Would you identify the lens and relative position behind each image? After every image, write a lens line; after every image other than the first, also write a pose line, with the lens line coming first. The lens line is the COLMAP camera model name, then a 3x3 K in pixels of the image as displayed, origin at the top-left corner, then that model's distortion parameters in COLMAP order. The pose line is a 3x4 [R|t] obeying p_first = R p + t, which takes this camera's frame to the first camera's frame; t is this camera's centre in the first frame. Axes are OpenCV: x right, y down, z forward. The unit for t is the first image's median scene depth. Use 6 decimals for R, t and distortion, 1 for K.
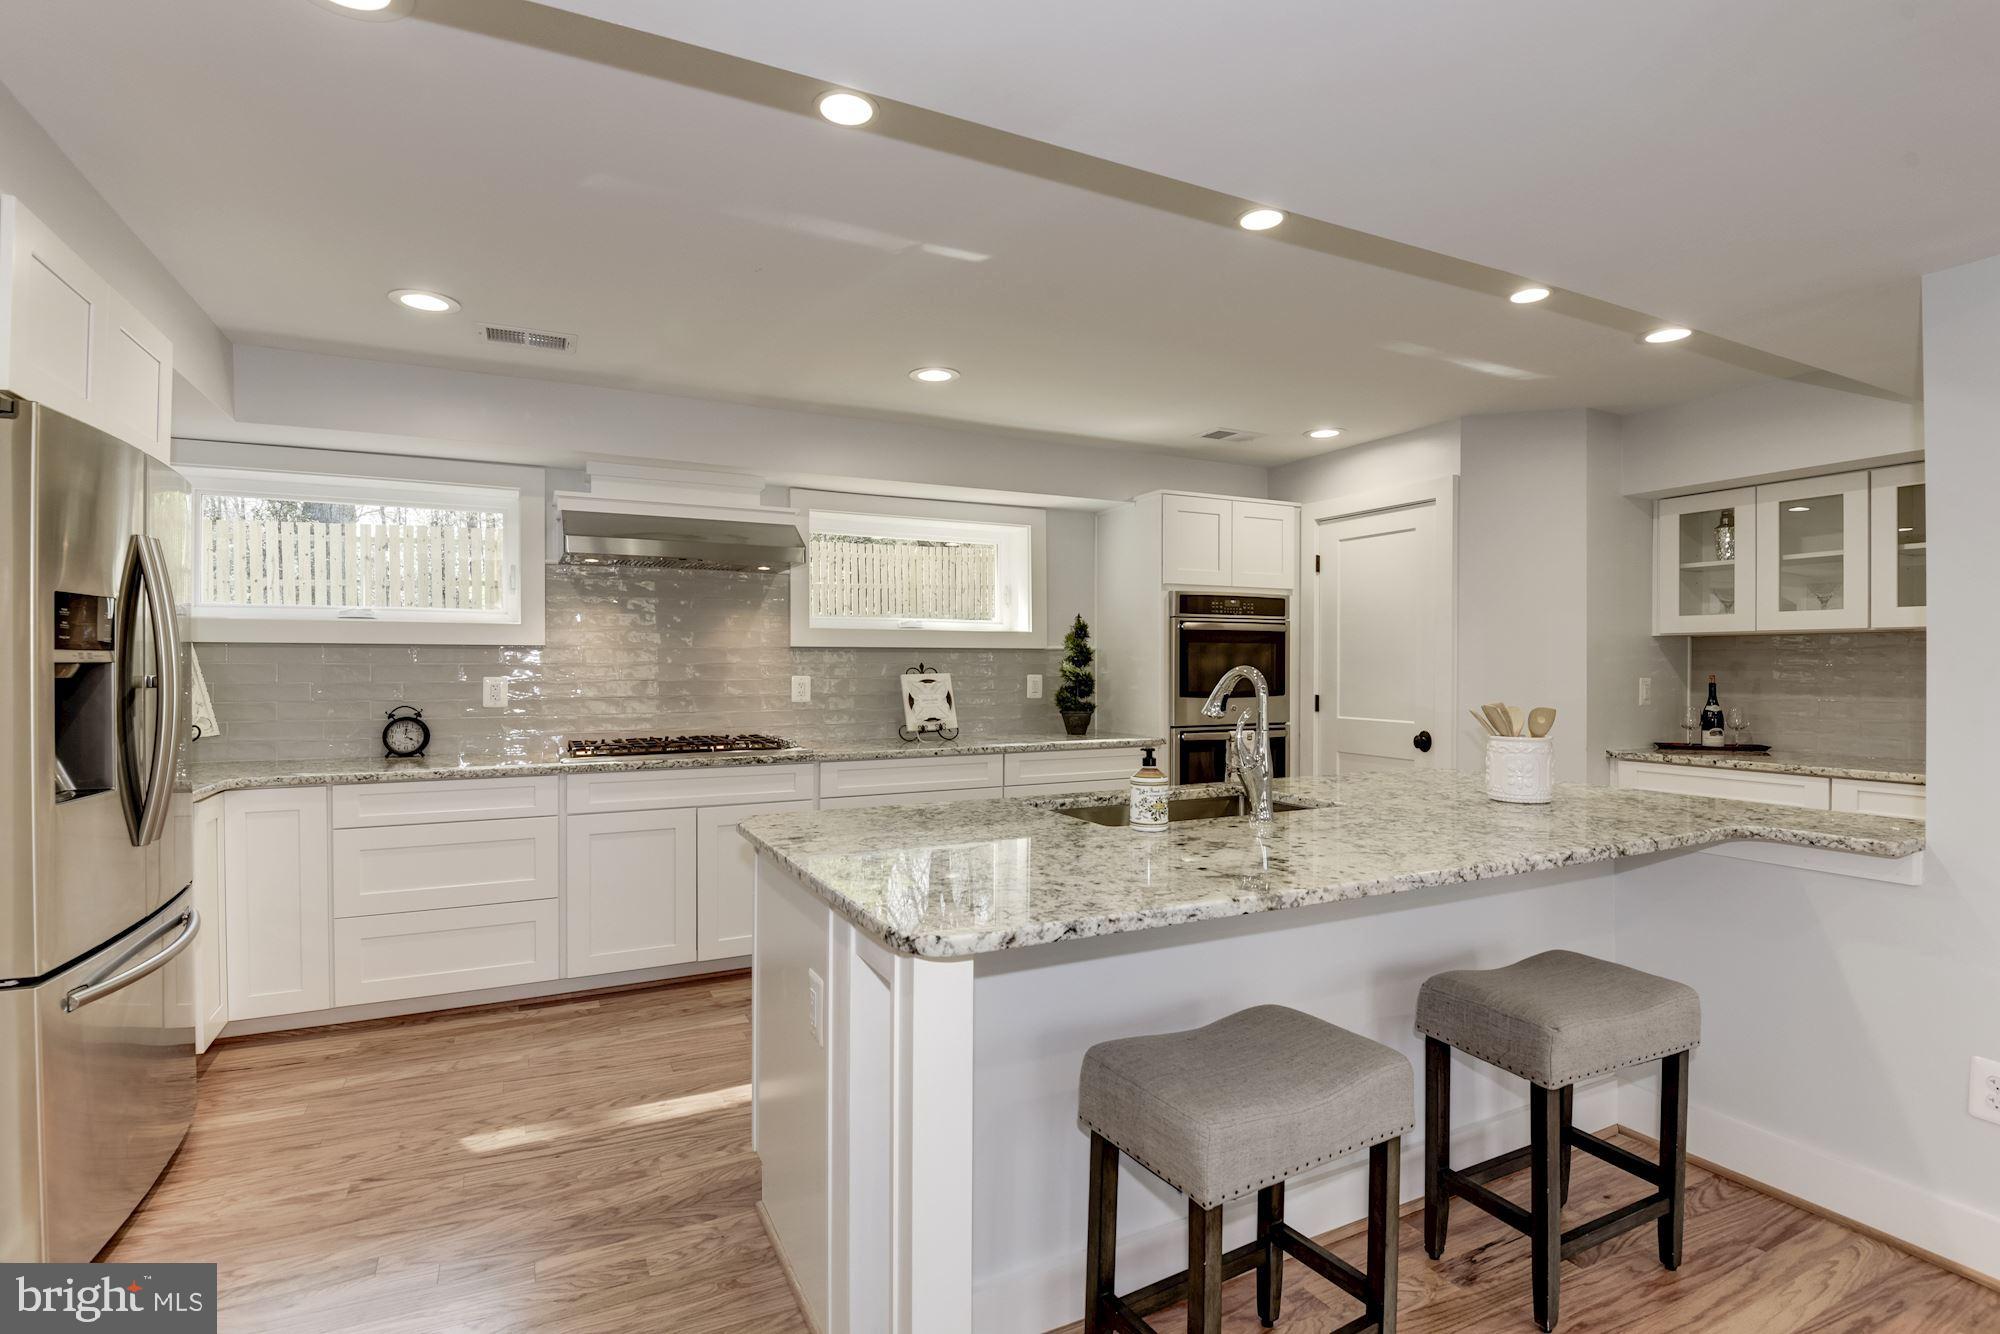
lens RADIAL K [[926.9, 0, 1031.0], [0, 926.9, 668.2], [0, 0, 1]] dist [0.002354, -0.017377]
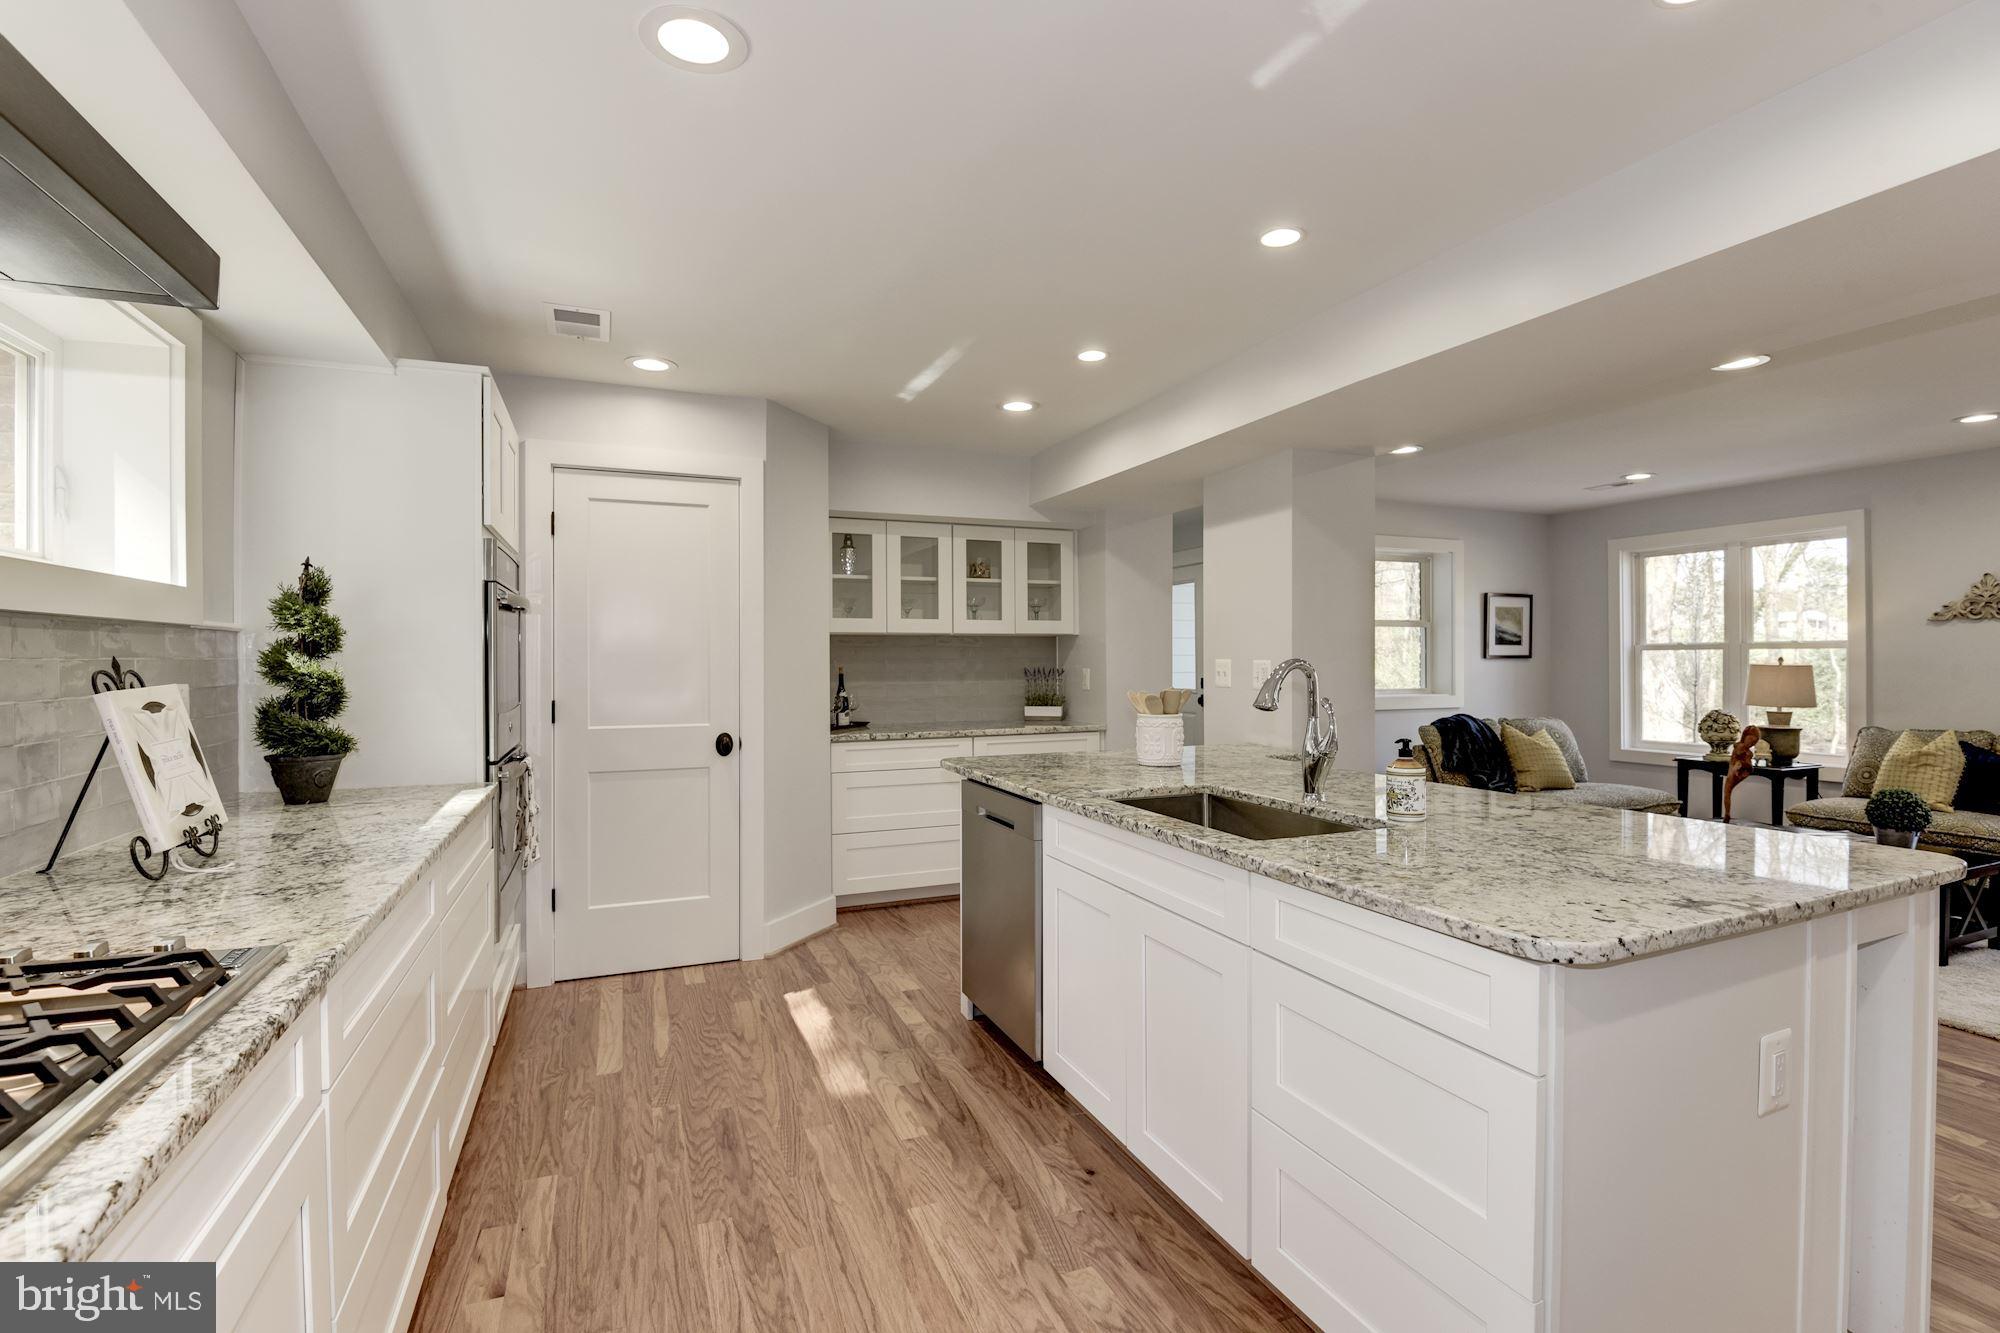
lens RADIAL K [[926.9, 0, 1031.0], [0, 926.9, 667.7], [0, 0, 1]] dist [0.002354, -0.017377]
pose [[0.060291, -0.011350, 0.998116, -0.463974], [0.002427, 0.999934, 0.011224, -0.004992], [-0.998178, 0.001746, 0.060315, 0.653671]]
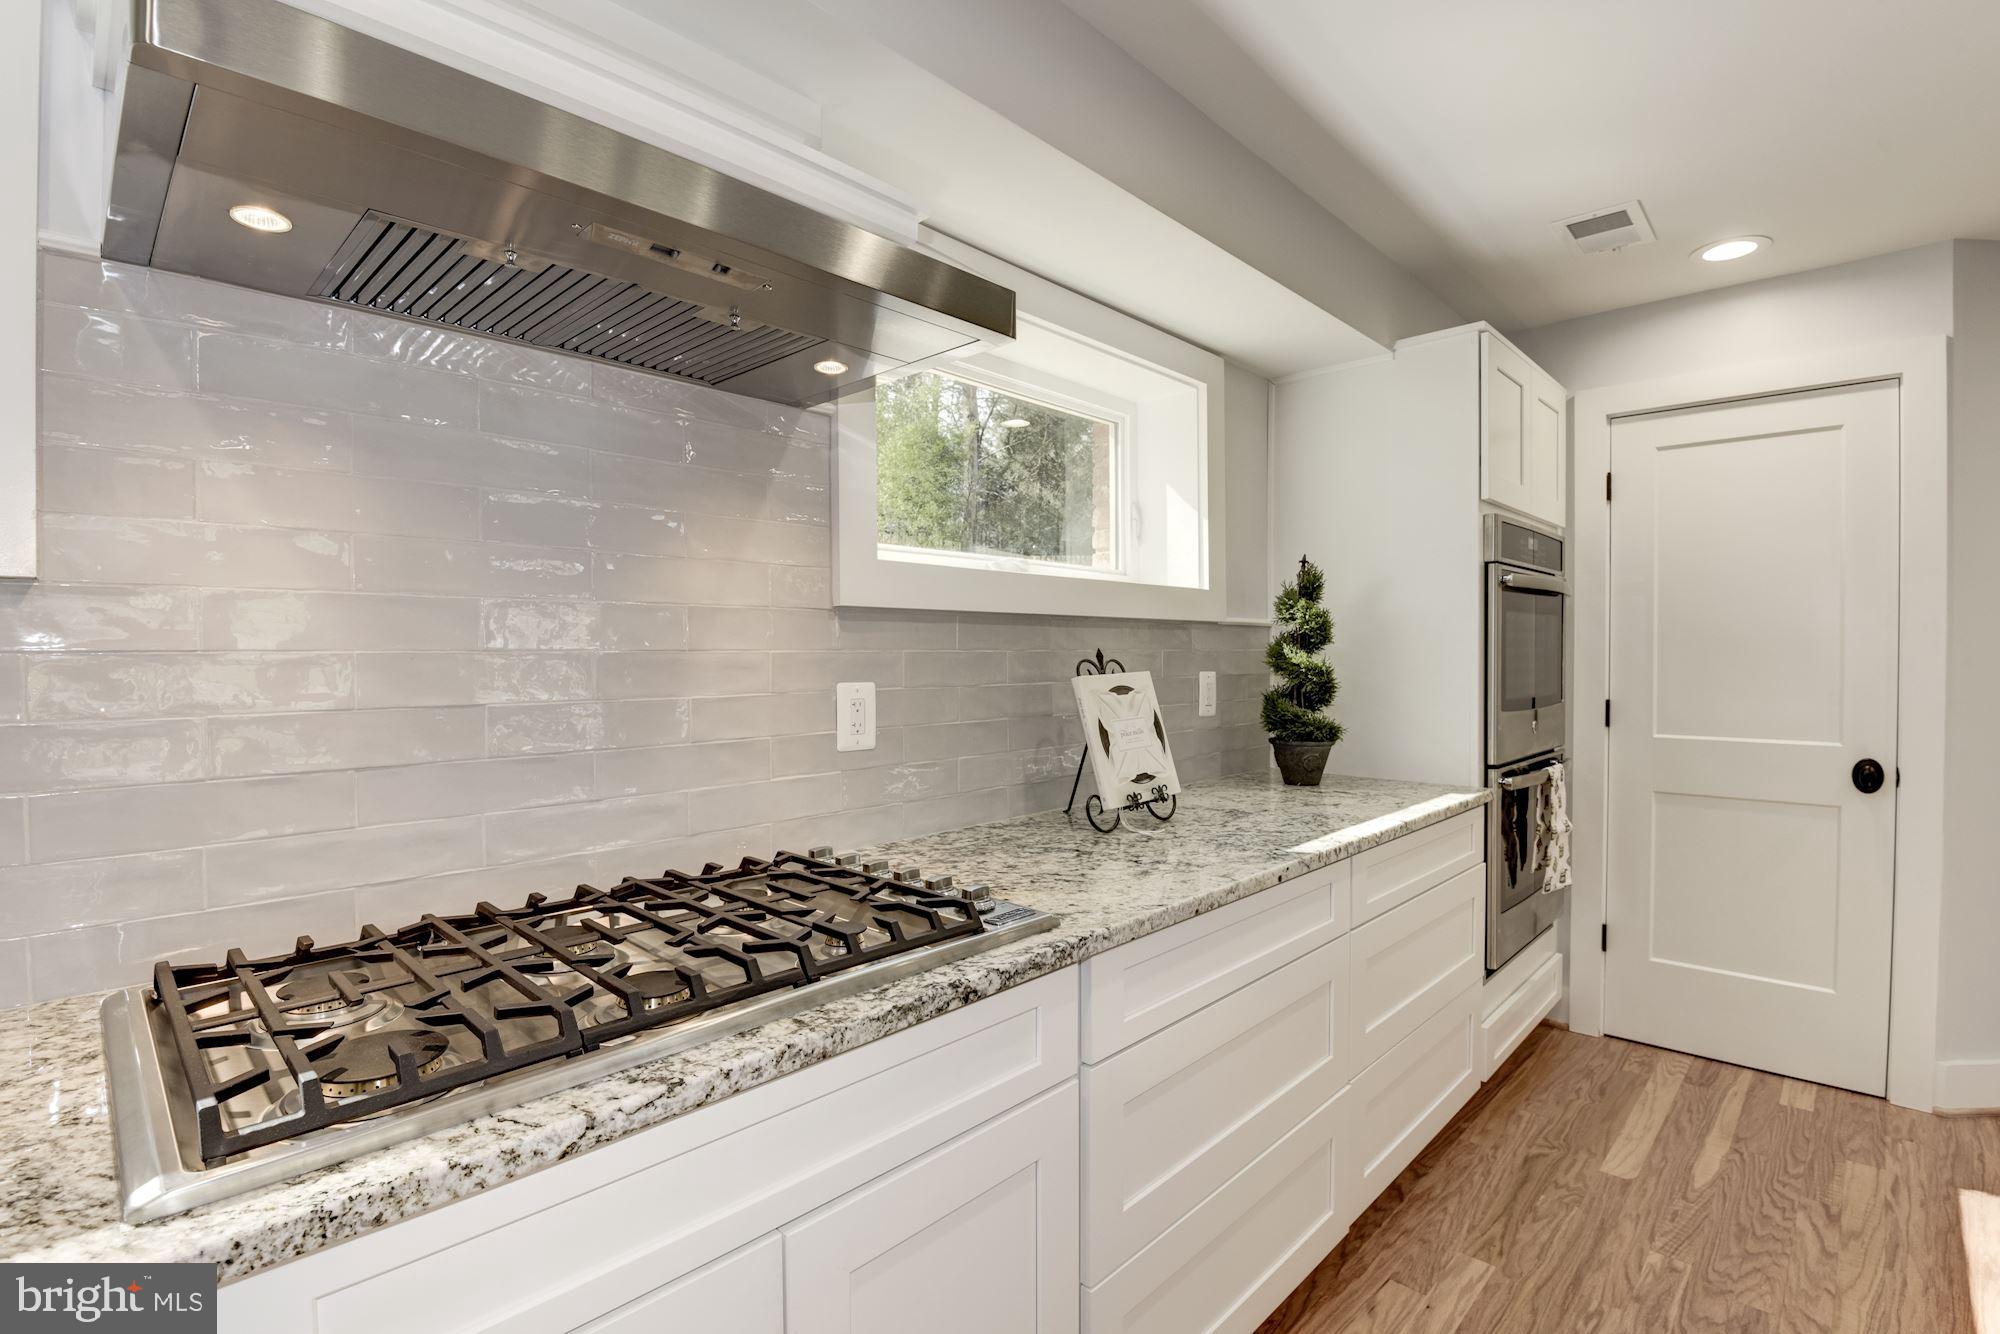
lens RADIAL K [[940.6, 0, 984.1], [0, 940.6, 669.8], [0, 0, 1]] dist [0.005319, -0.018410]
pose [[0.945930, -0.009952, 0.324218, -0.328402], [0.004521, 0.999837, 0.017500, -0.004062], [-0.324340, -0.015088, 0.945820, 0.616603]]
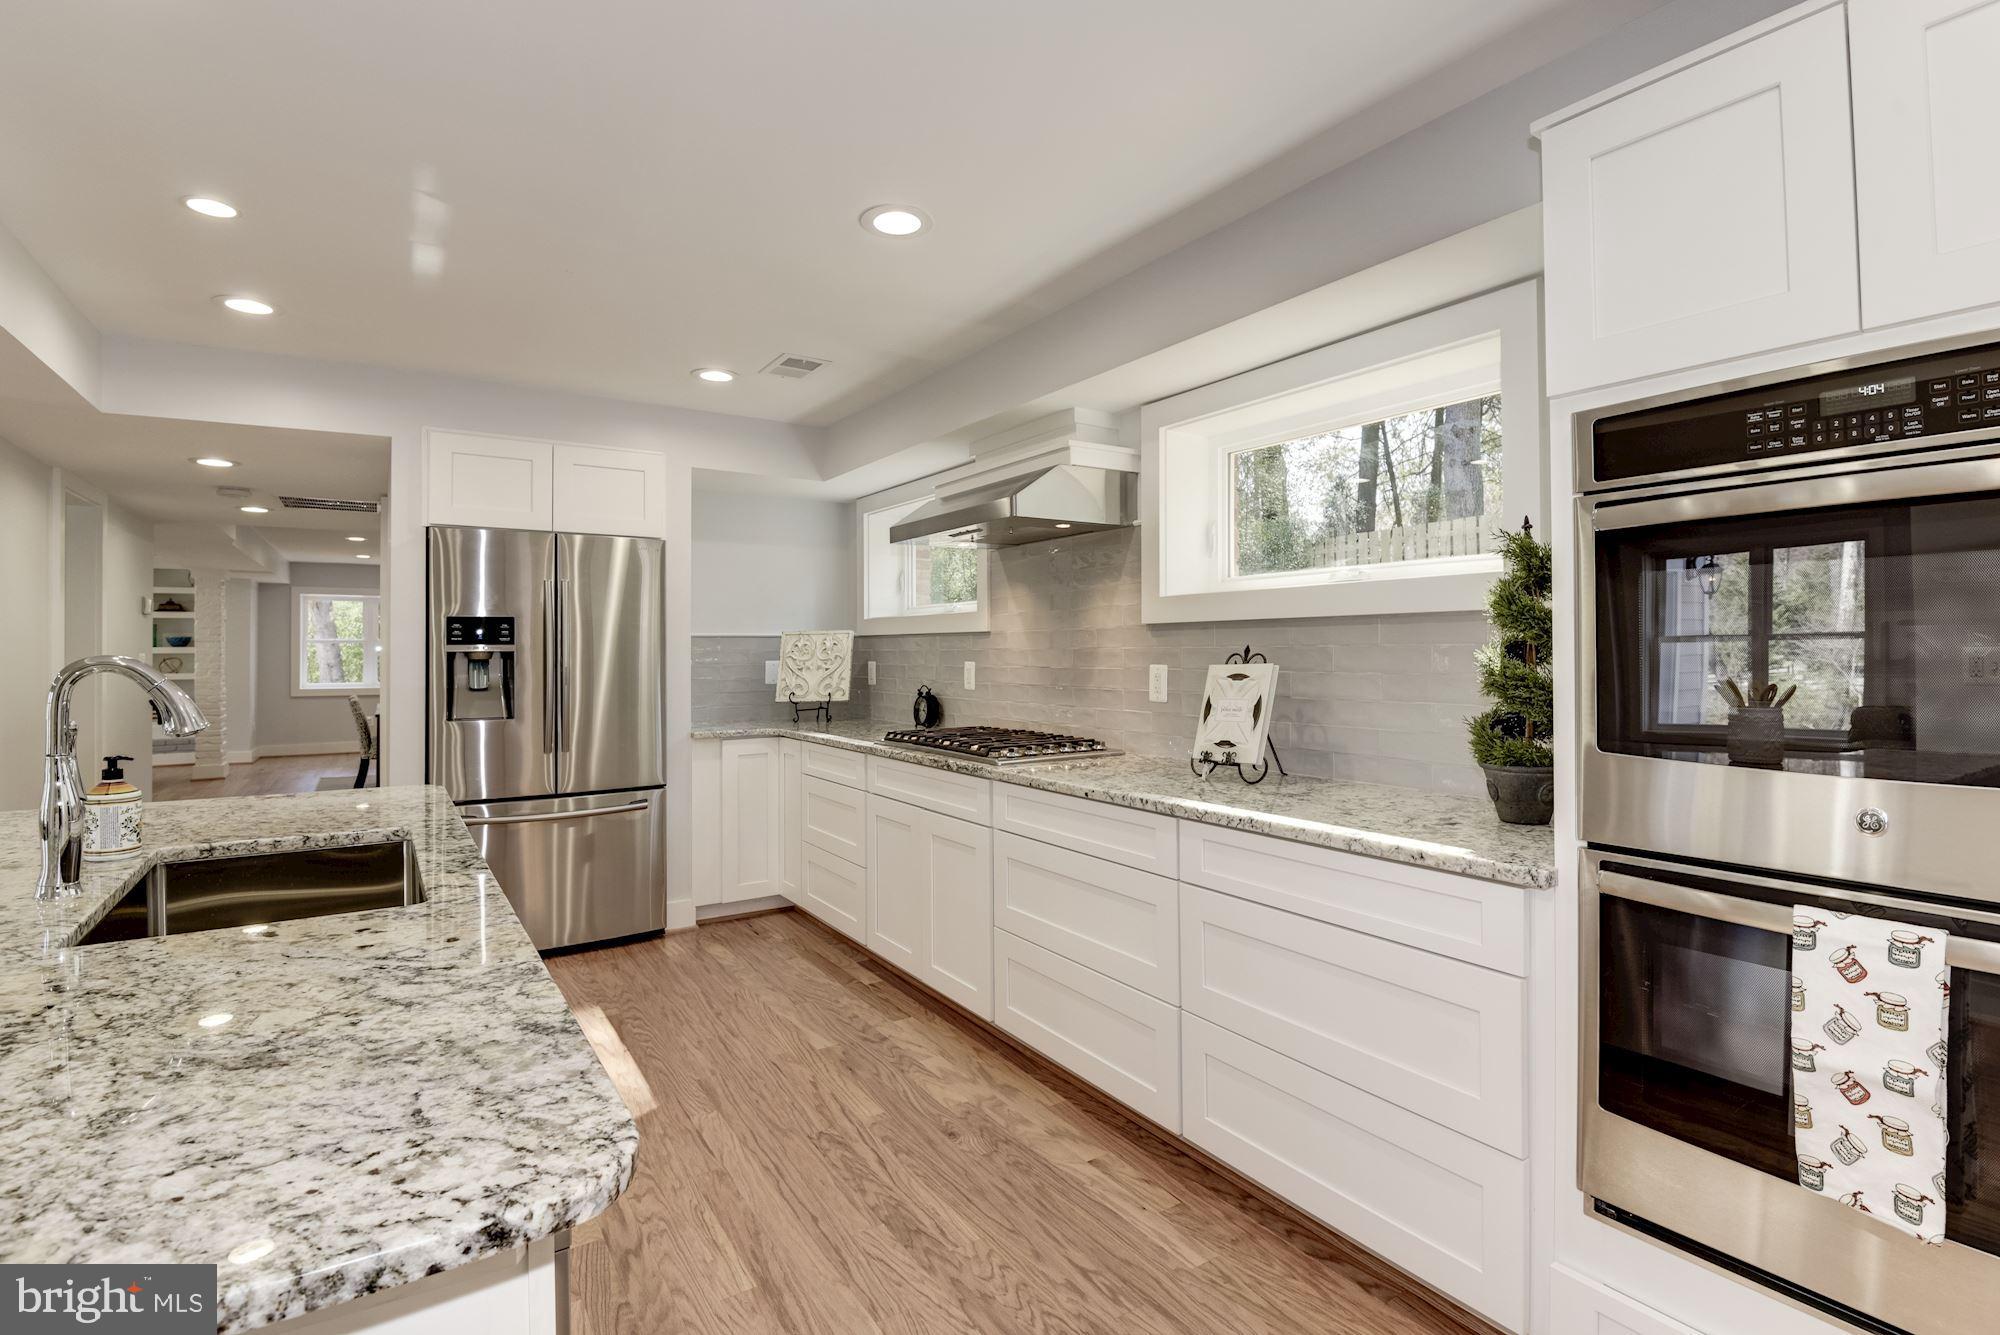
lens RADIAL K [[967.7, 0, 1022.2], [0, 967.7, 638.6], [0, 0, 1]] dist [-0.023866, -0.000965]
pose [[0.106283, -0.012317, -0.994260, 0.487009], [0.005653, 0.999915, -0.011782, -0.003897], [0.994320, -0.004368, 0.106343, 0.828065]]
